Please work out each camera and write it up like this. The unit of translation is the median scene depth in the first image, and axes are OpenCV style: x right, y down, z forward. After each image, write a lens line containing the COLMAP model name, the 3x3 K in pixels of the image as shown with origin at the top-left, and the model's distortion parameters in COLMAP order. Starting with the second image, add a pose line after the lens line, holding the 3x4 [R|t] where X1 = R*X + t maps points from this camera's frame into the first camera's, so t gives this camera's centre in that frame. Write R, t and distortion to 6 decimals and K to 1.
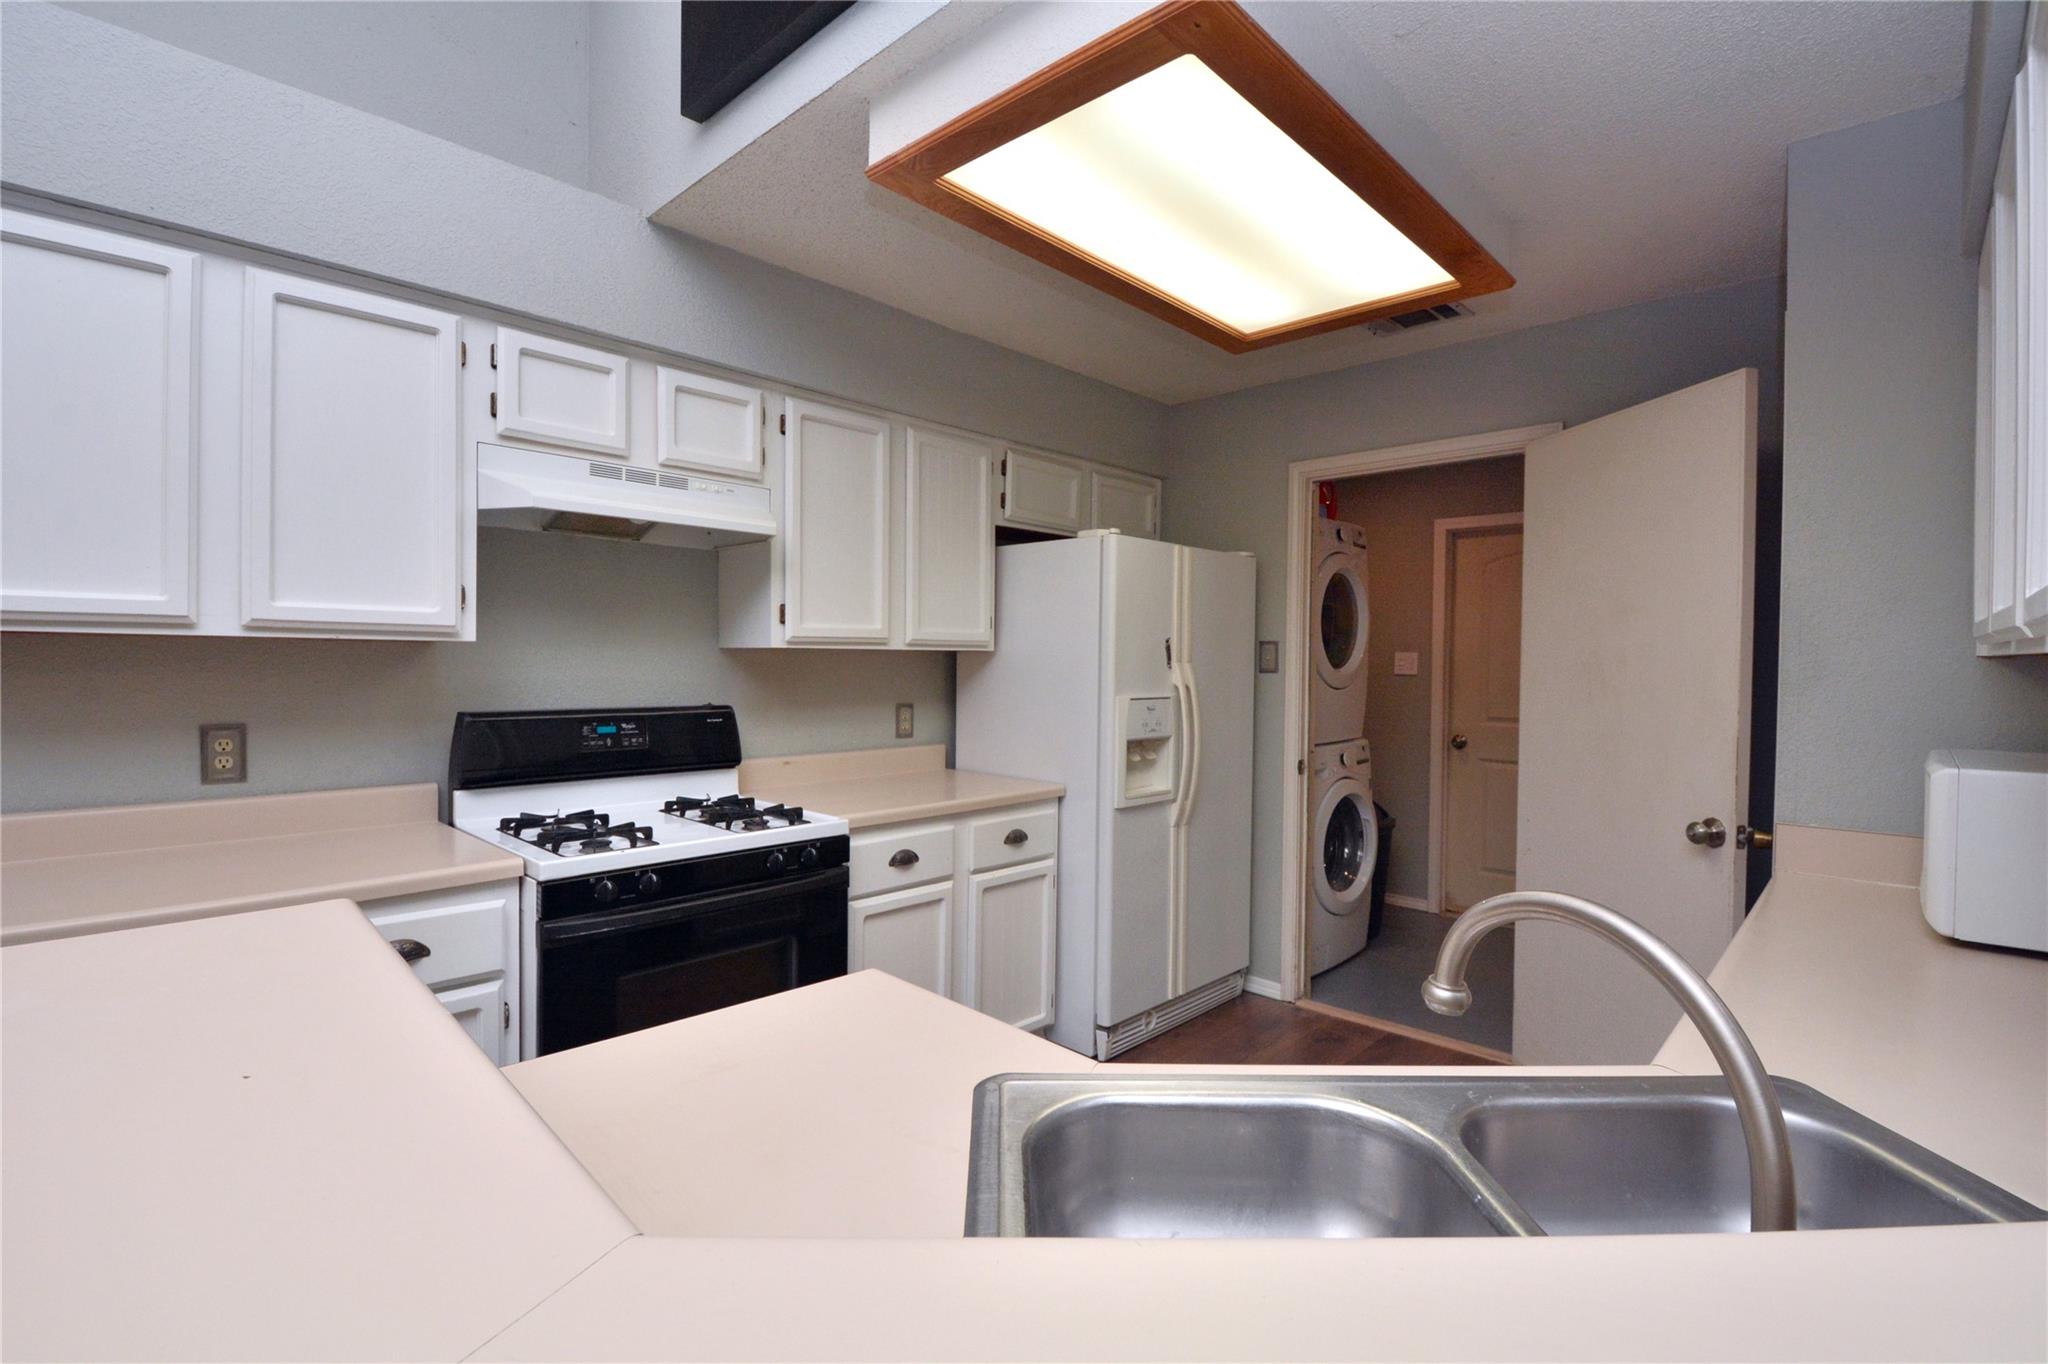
lens RADIAL K [[937.8, 0, 1020.8], [0, 937.8, 676.5], [0, 0, 1]] dist [-0.000598, -0.000184]
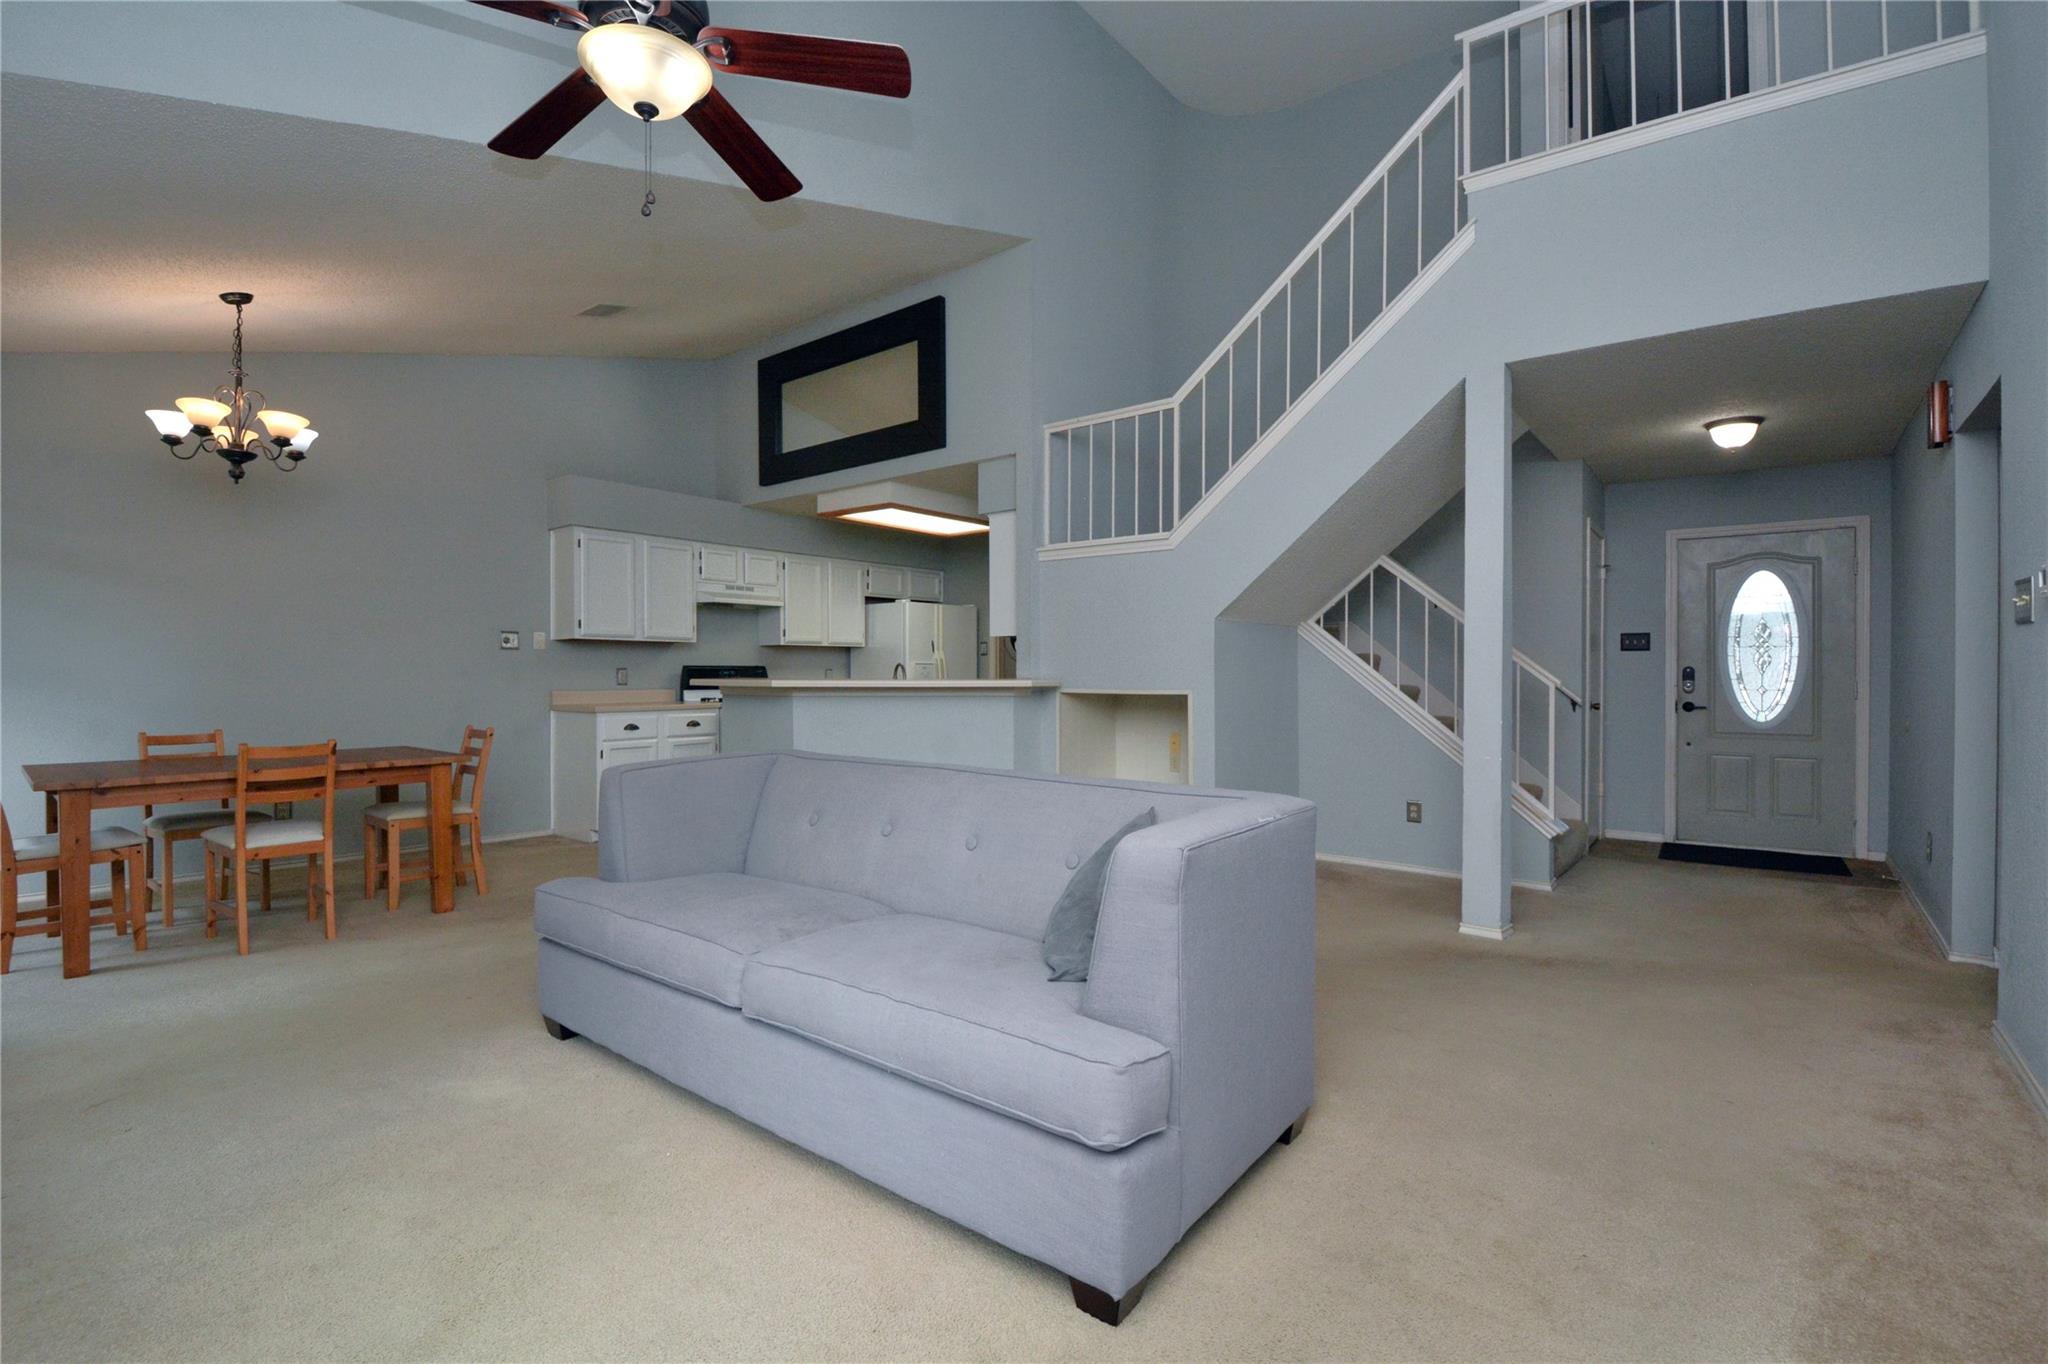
lens RADIAL K [[949.0, 0, 1030.1], [0, 949.0, 676.8], [0, 0, 1]] dist [0.001396, -0.016823]
pose [[0.995337, -0.013906, 0.095454, 0.206506], [0.015193, 0.999803, -0.012771, 0.113811], [-0.095257, 0.014161, 0.995352, -1.919494]]
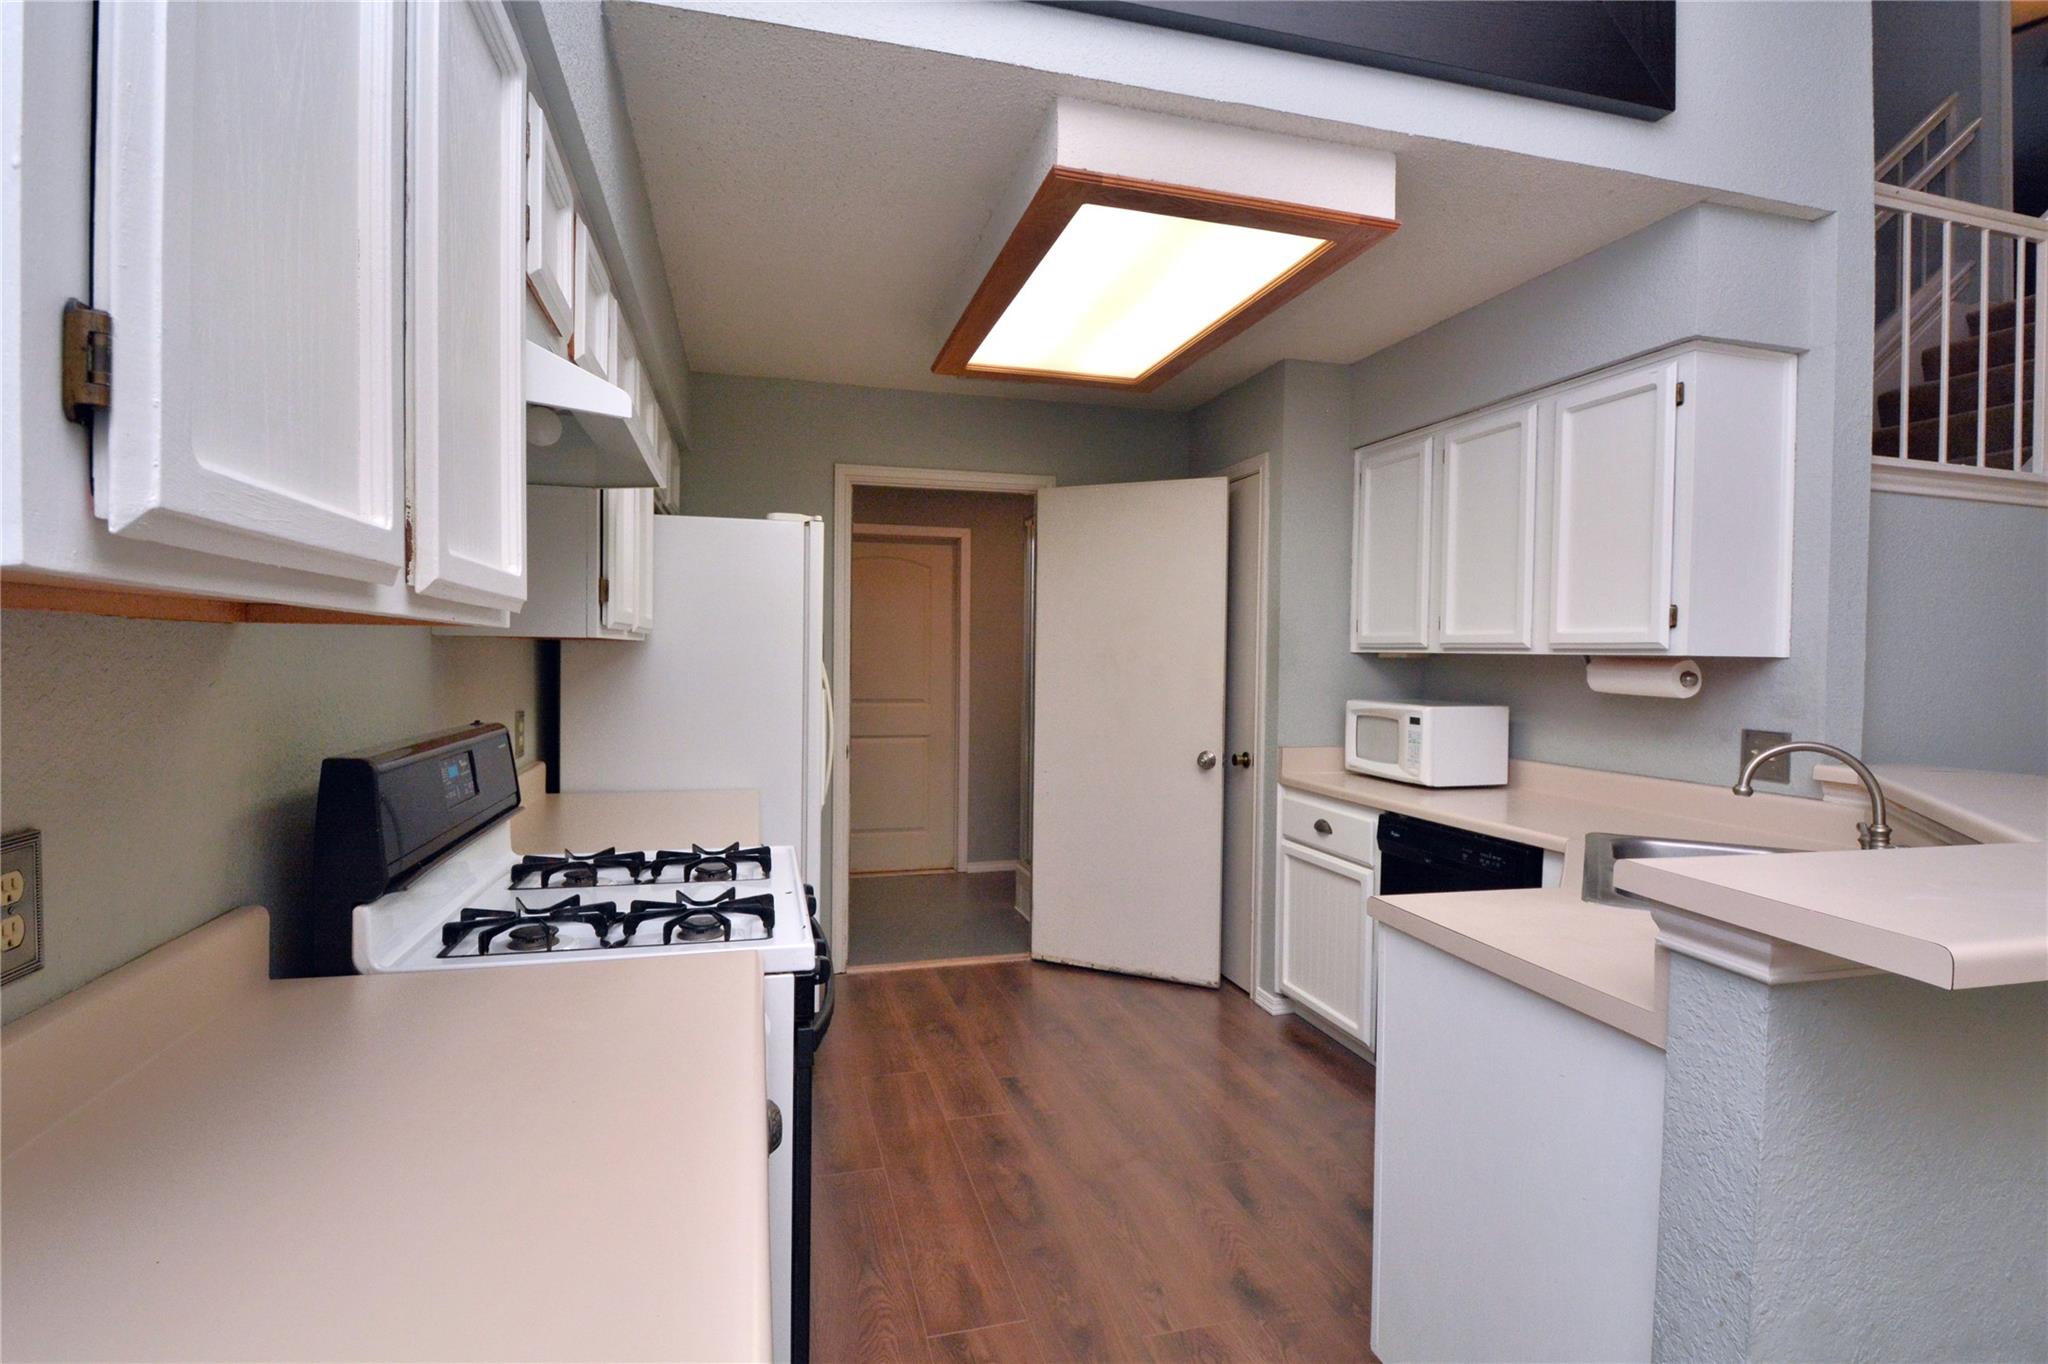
lens RADIAL K [[999.1, 0, 1023.1], [0, 999.1, 676.5], [0, 0, 1]] dist [-0.000951, -0.000240]
pose [[0.517851, -0.023610, 0.855145, -0.748685], [0.006643, 0.999700, 0.023579, -0.017176], [-0.855445, -0.006529, 0.517853, 0.319974]]
